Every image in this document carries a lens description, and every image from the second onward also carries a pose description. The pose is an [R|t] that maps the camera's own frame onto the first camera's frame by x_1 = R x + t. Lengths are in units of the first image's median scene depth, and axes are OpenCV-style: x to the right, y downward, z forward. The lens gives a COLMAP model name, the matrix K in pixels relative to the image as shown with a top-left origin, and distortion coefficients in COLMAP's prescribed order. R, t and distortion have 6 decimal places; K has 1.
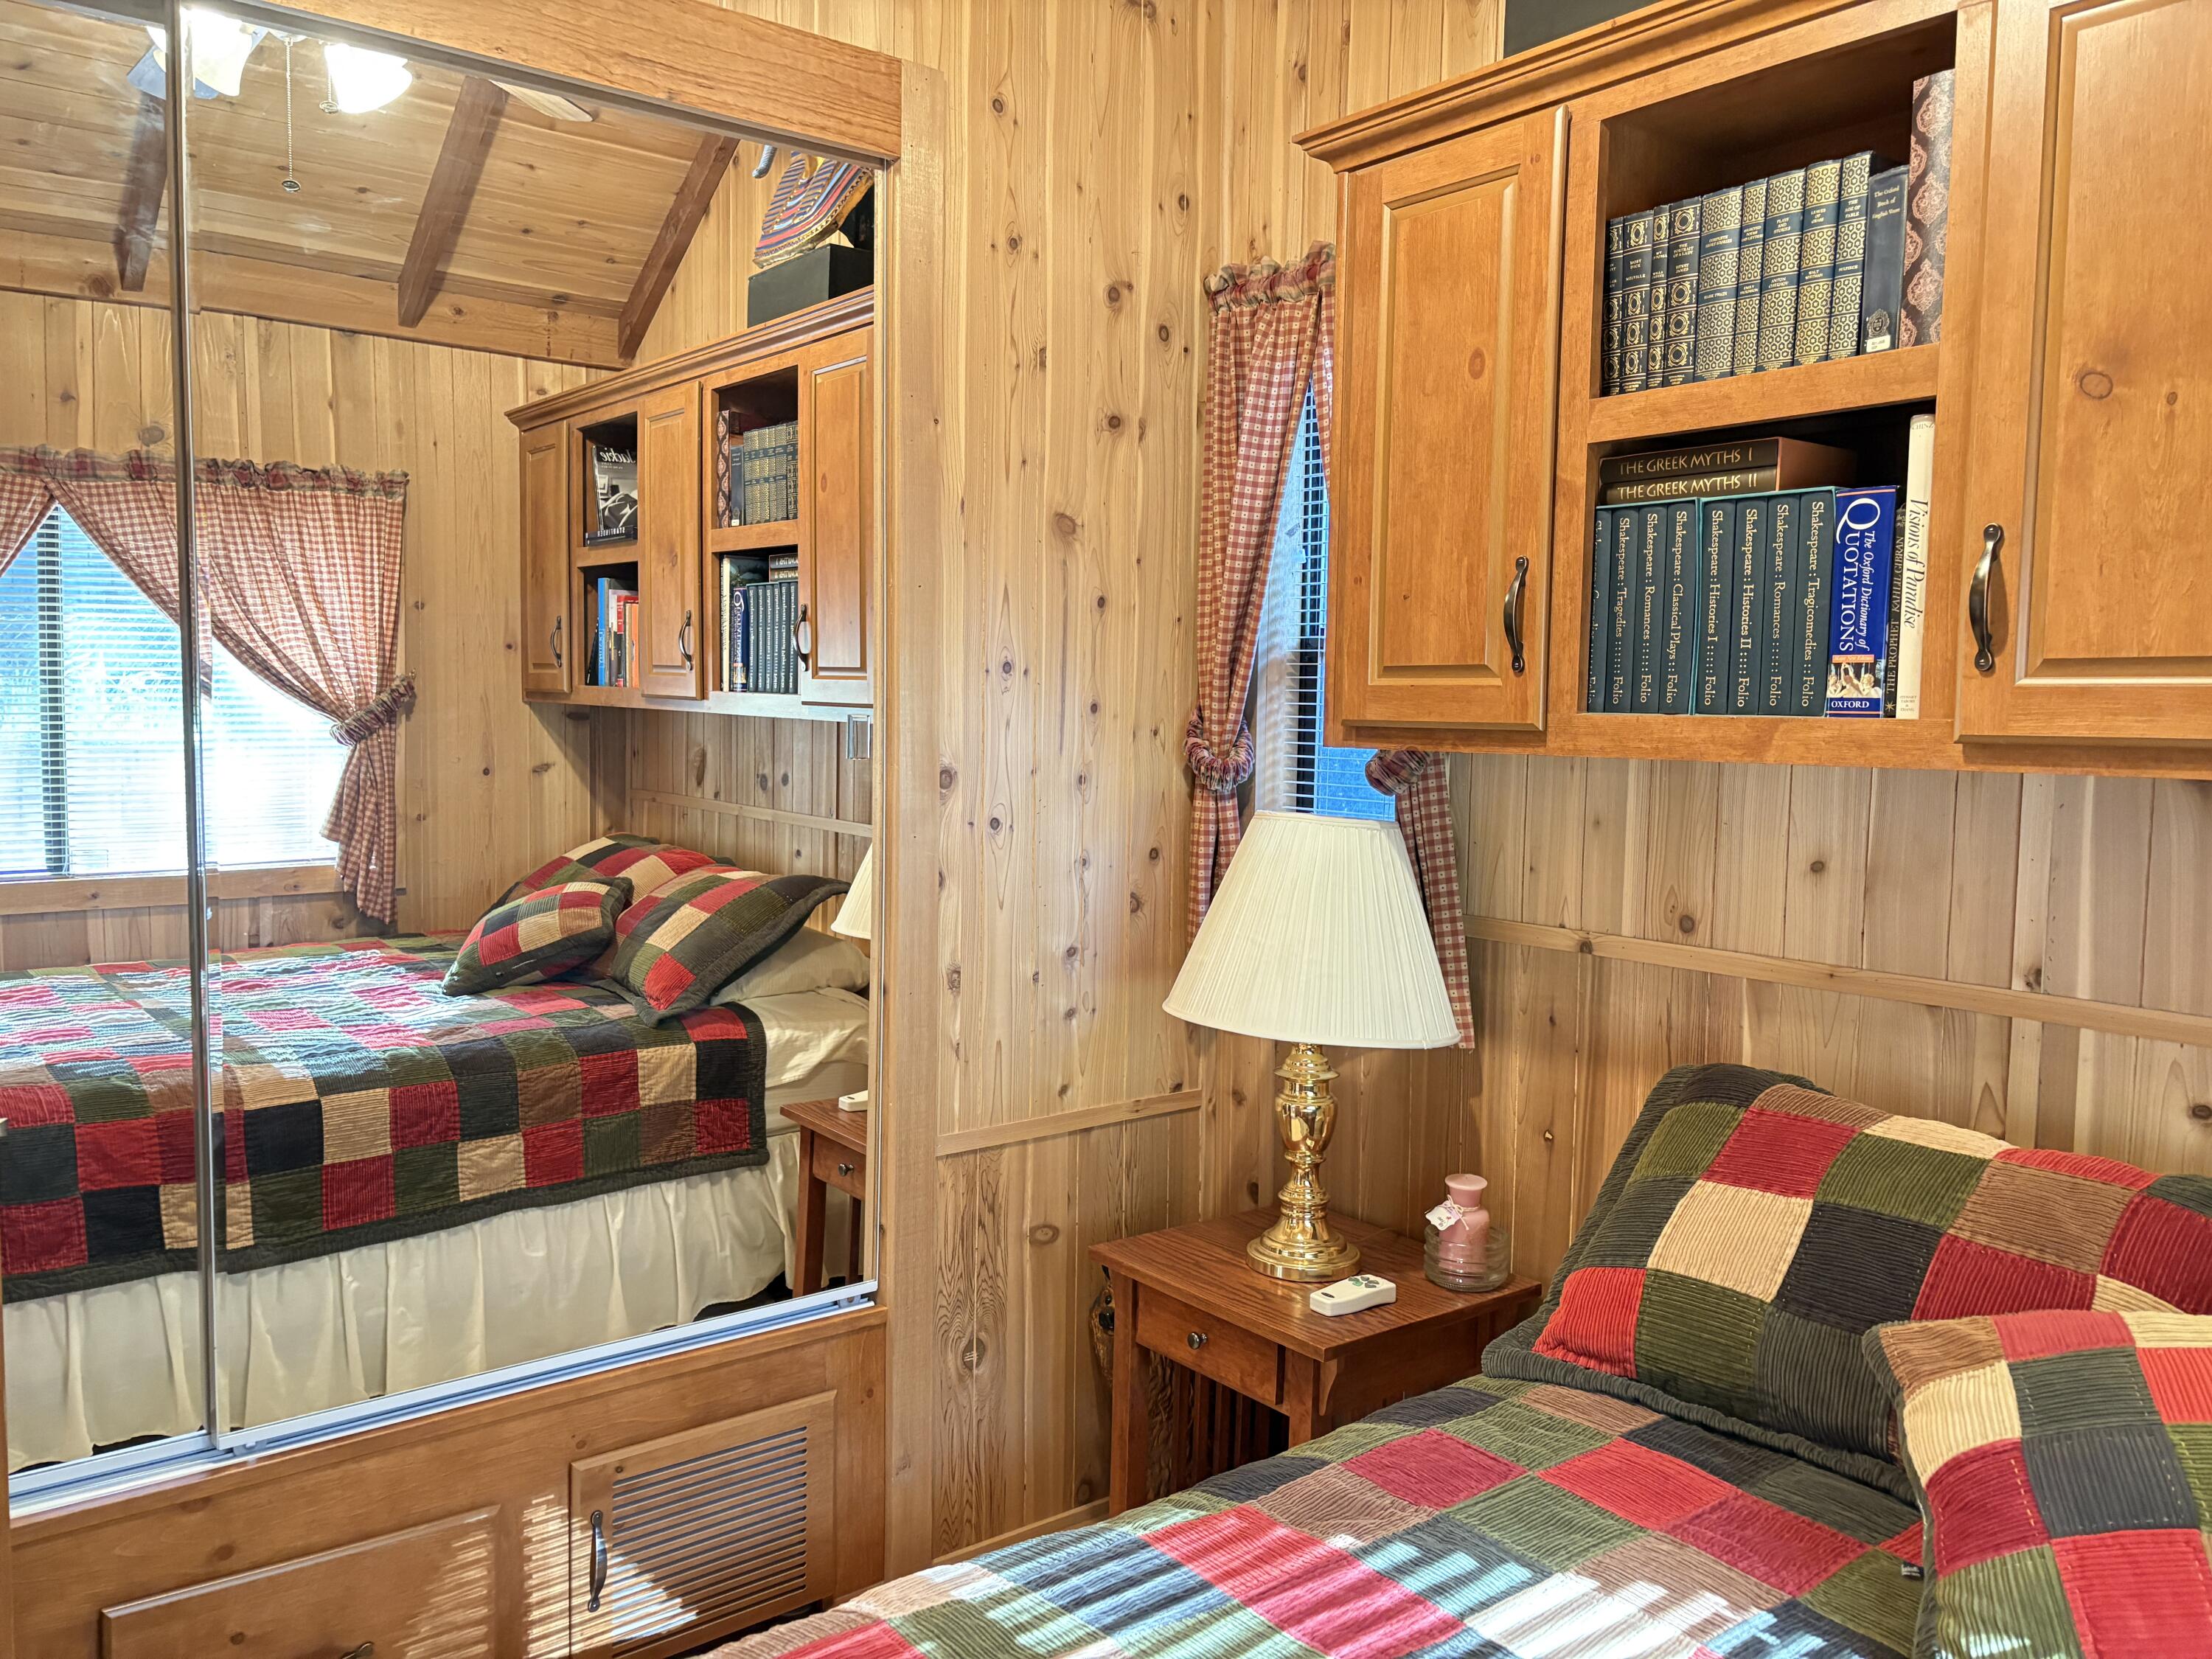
lens RADIAL K [[1672.3, 0, 1106.1], [0, 1672.3, 829.1], [0, 0, 1]] dist [0.051626, -0.057584]
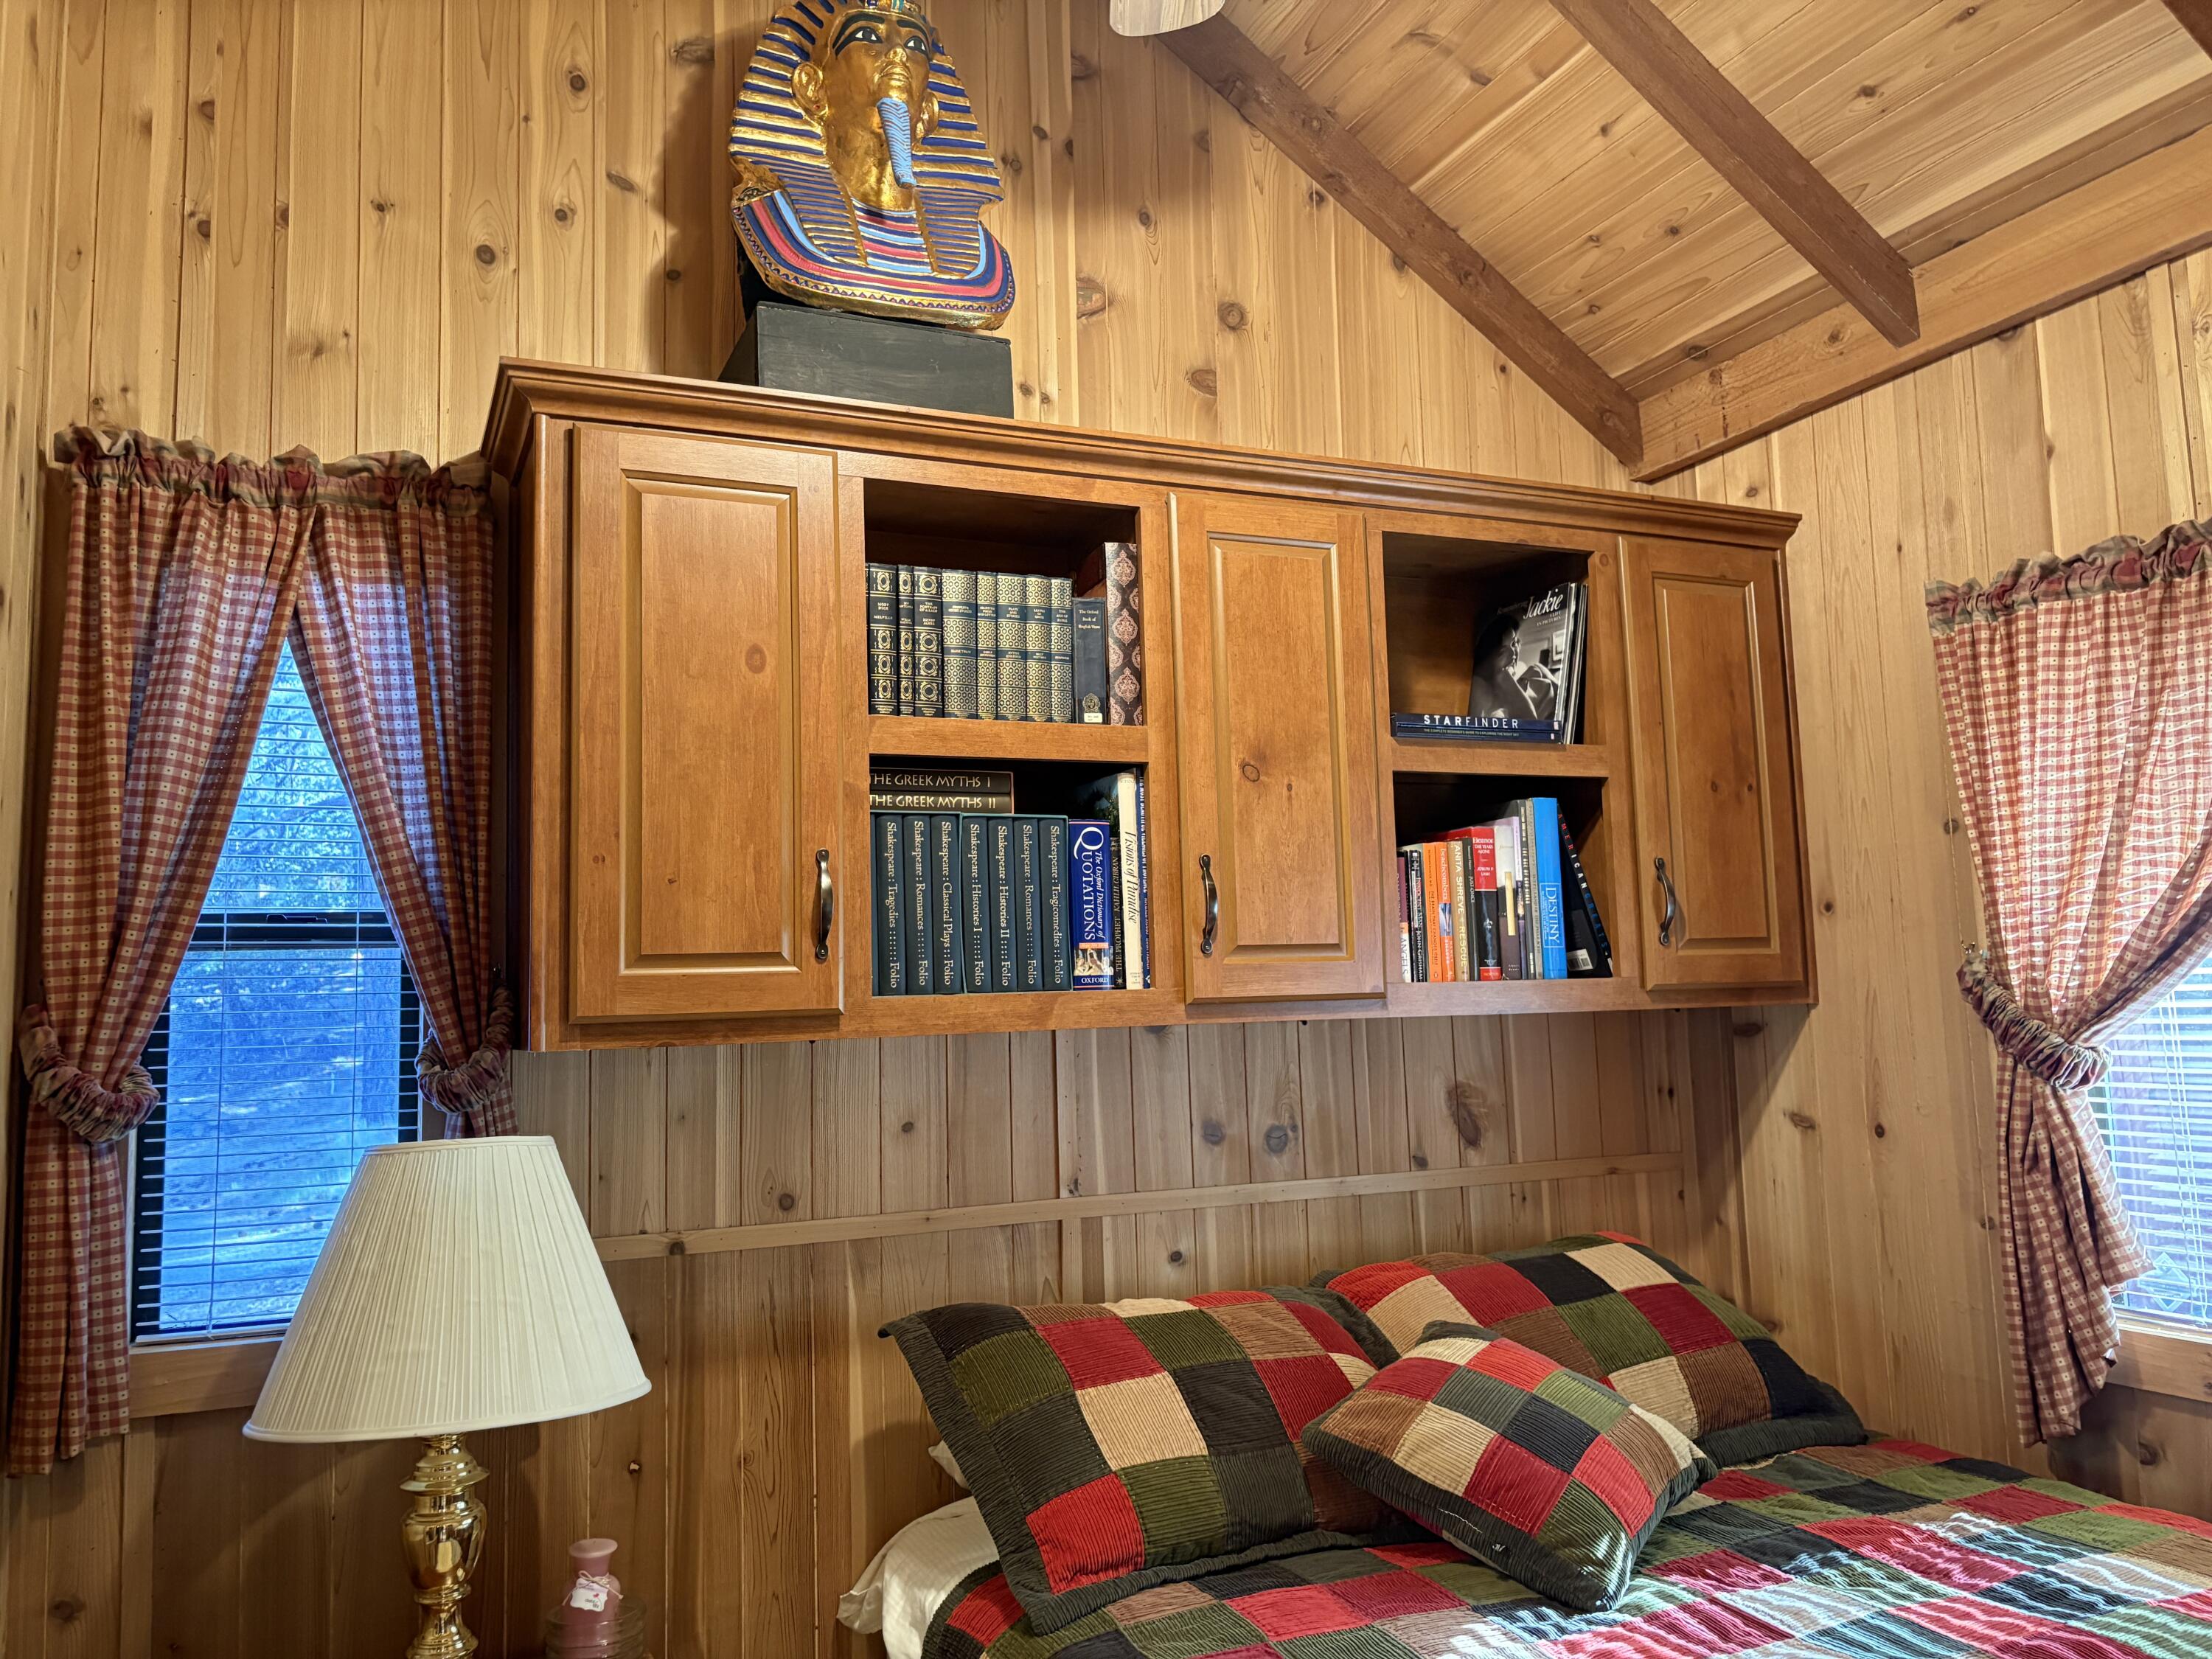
lens RADIAL K [[1672.3, 0, 1108.5], [0, 1672.3, 825.1], [0, 0, 1]] dist [0.051626, -0.057584]
pose [[0.251462, 0.083089, 0.964294, -0.740662], [0.108297, 0.987636, -0.113341, -0.040921], [-0.961789, 0.132931, 0.239355, 0.598698]]
